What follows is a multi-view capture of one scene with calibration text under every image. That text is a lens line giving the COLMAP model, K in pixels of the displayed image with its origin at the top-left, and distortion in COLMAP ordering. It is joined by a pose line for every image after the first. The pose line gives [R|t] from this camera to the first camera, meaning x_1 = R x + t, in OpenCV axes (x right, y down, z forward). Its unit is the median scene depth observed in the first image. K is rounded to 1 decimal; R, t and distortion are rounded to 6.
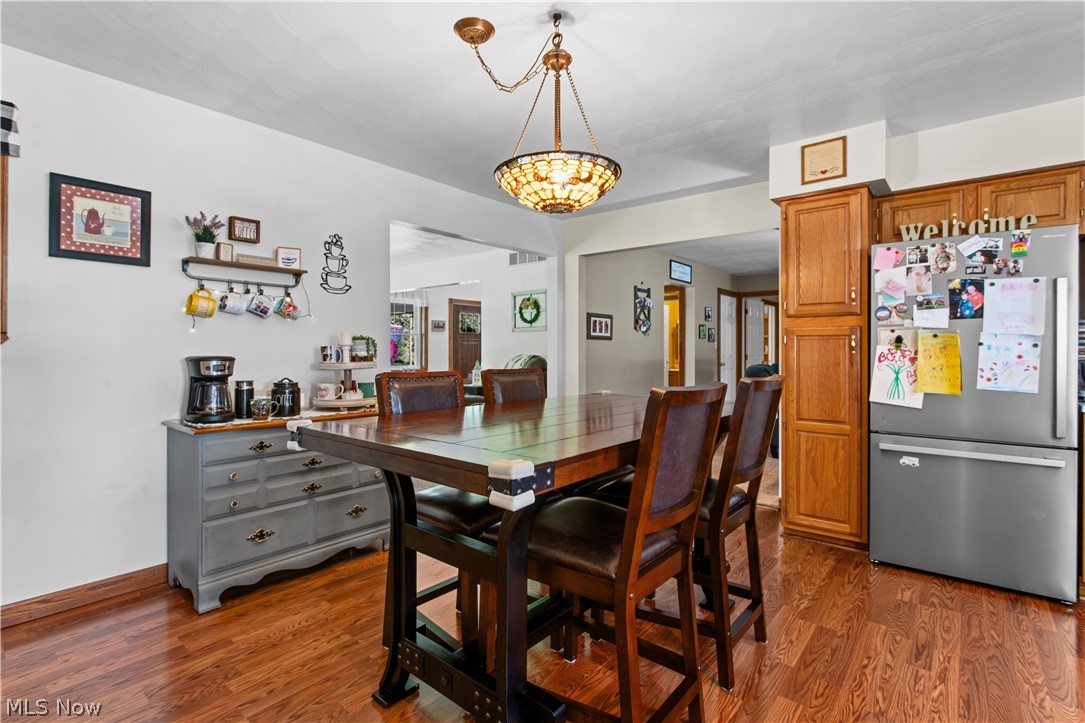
lens RADIAL K [[517.2, 0, 529.0], [0, 517.2, 349.8], [0, 0, 1]] dist [-0.006450, 0.001209]
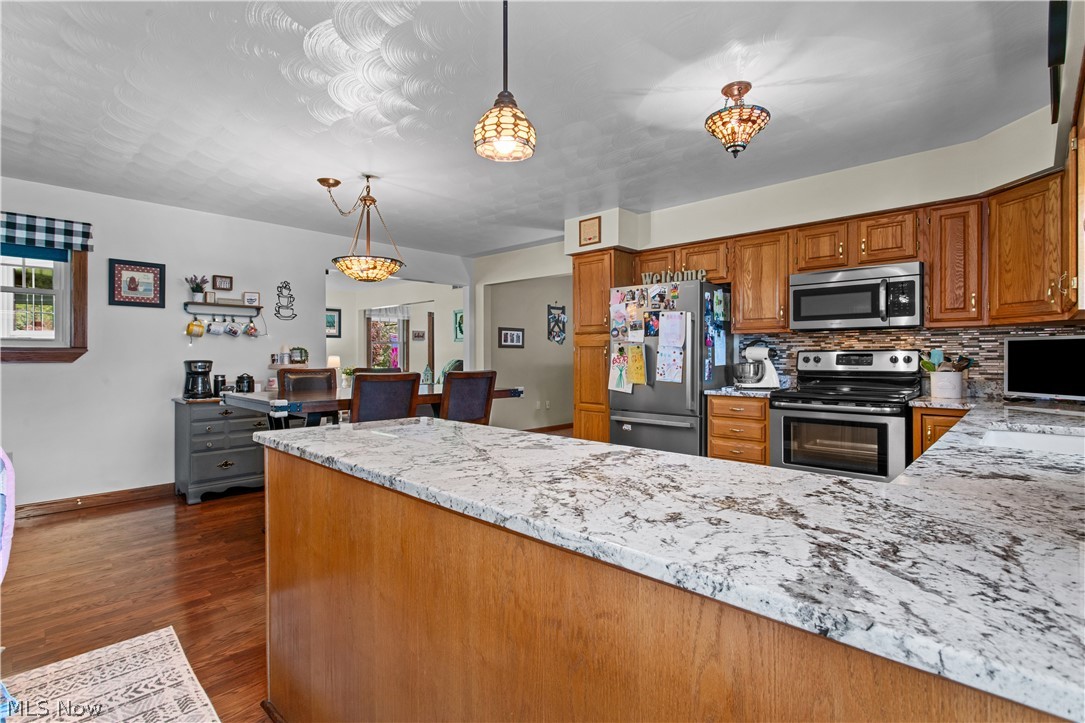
lens RADIAL K [[517.2, 0, 531.1], [0, 517.2, 355.5], [0, 0, 1]] dist [-0.006450, 0.001209]
pose [[0.997855, -0.001337, -0.065456, 0.541775], [0.001409, 0.999998, 0.001053, -0.003668], [0.065454, -0.001143, 0.997855, -0.577464]]
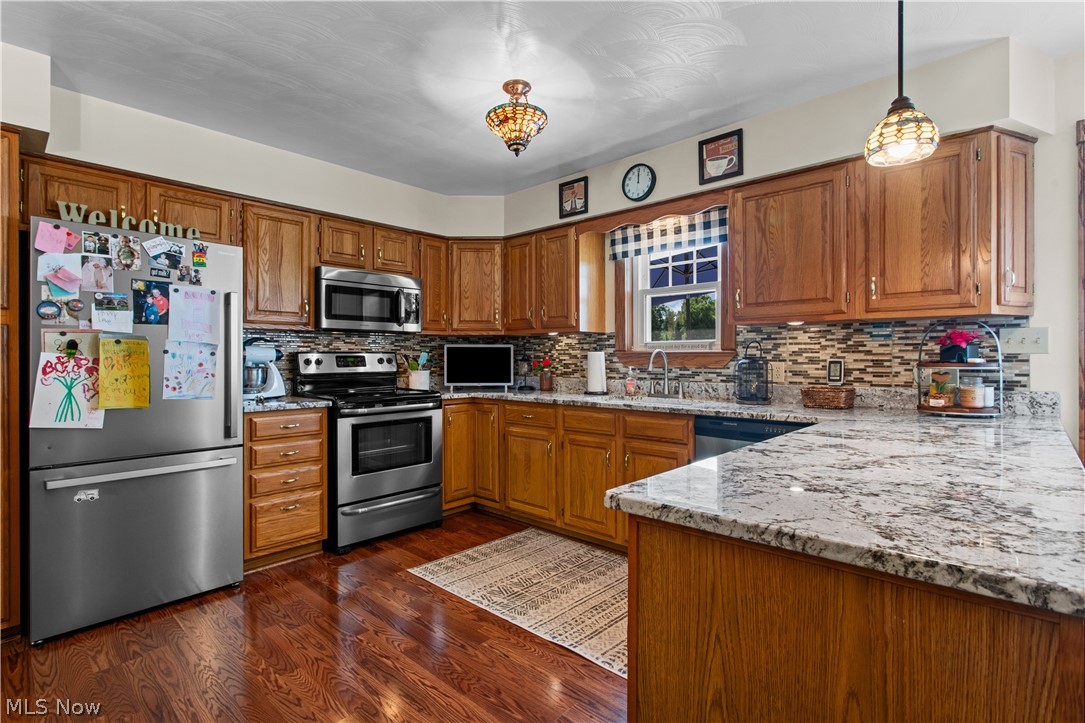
lens RADIAL K [[517.2, 0, 537.4], [0, 517.2, 358.8], [0, 0, 1]] dist [-0.006450, 0.001209]
pose [[0.046869, -0.003043, 0.998896, -0.037127], [-0.000250, 0.999995, 0.003058, -0.001166], [-0.998901, -0.000393, 0.046868, 0.248856]]
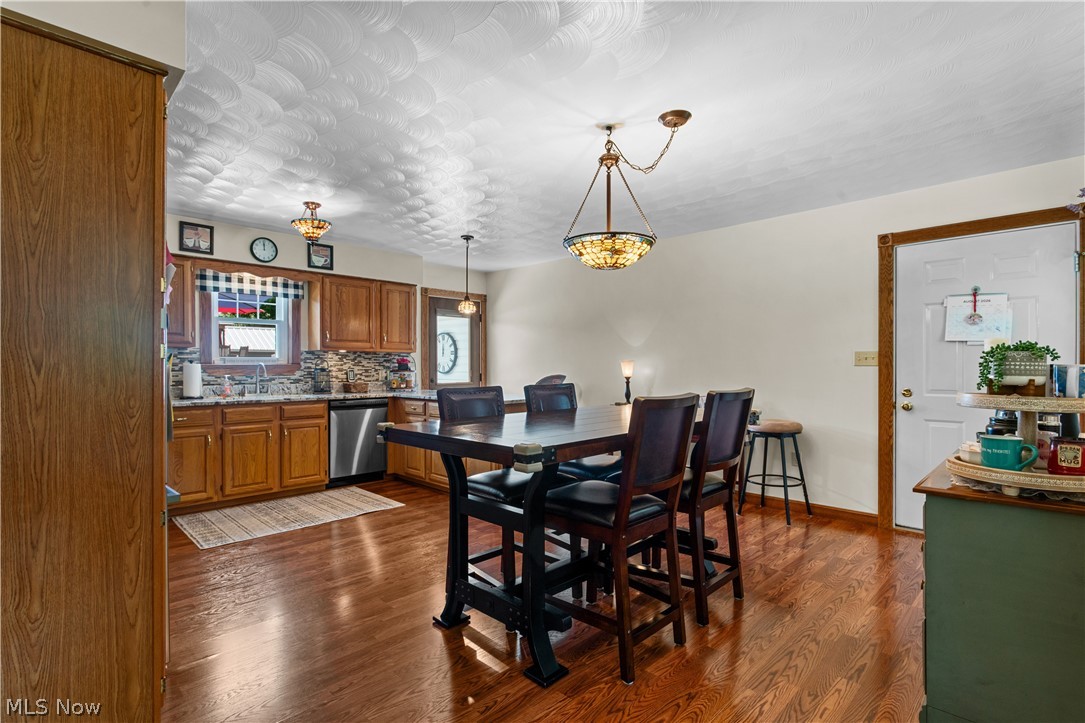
lens RADIAL K [[517.2, 0, 536.3], [0, 517.2, 369.7], [0, 0, 1]] dist [-0.006450, 0.001209]
pose [[-0.996760, -0.000319, 0.080432, 0.095825], [0.000029, 0.999991, 0.004317, -0.004243], [-0.080433, 0.004305, -0.996751, 1.702813]]
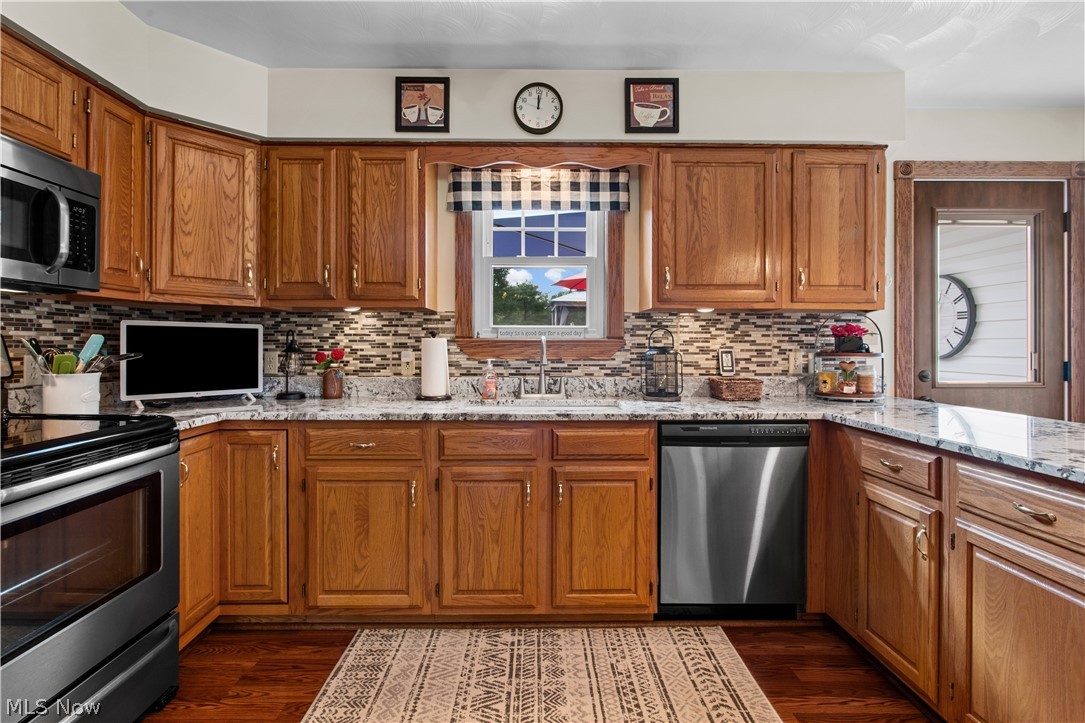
lens RADIAL K [[517.2, 0, 536.4], [0, 517.2, 345.1], [0, 0, 1]] dist [-0.006450, 0.001209]
pose [[-0.656642, -0.000264, 0.754203, 0.490349], [-0.003451, 0.999991, -0.002654, -0.001108], [-0.754195, -0.004346, -0.656637, 0.633926]]
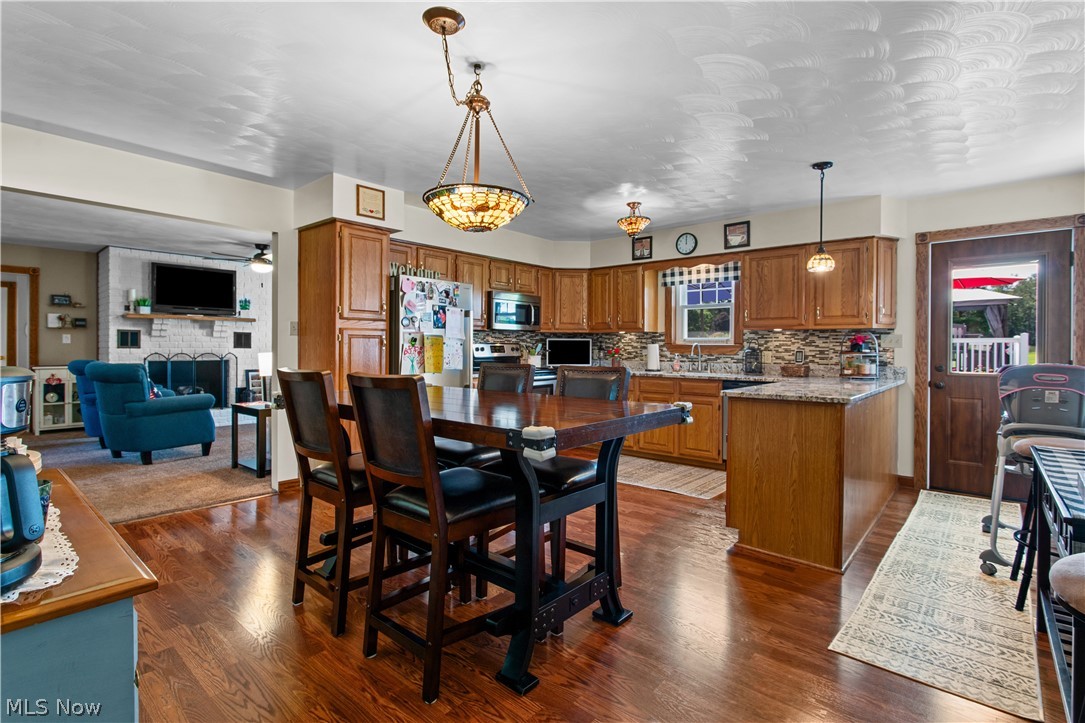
lens RADIAL K [[517.2, 0, 541.6], [0, 517.2, 351.2], [0, 0, 1]] dist [-0.006450, 0.001209]
pose [[0.004998, -0.008224, 0.999954, -0.812270], [-0.007065, 0.999941, 0.008259, -0.001468], [-0.999963, -0.007106, 0.004940, 0.607010]]
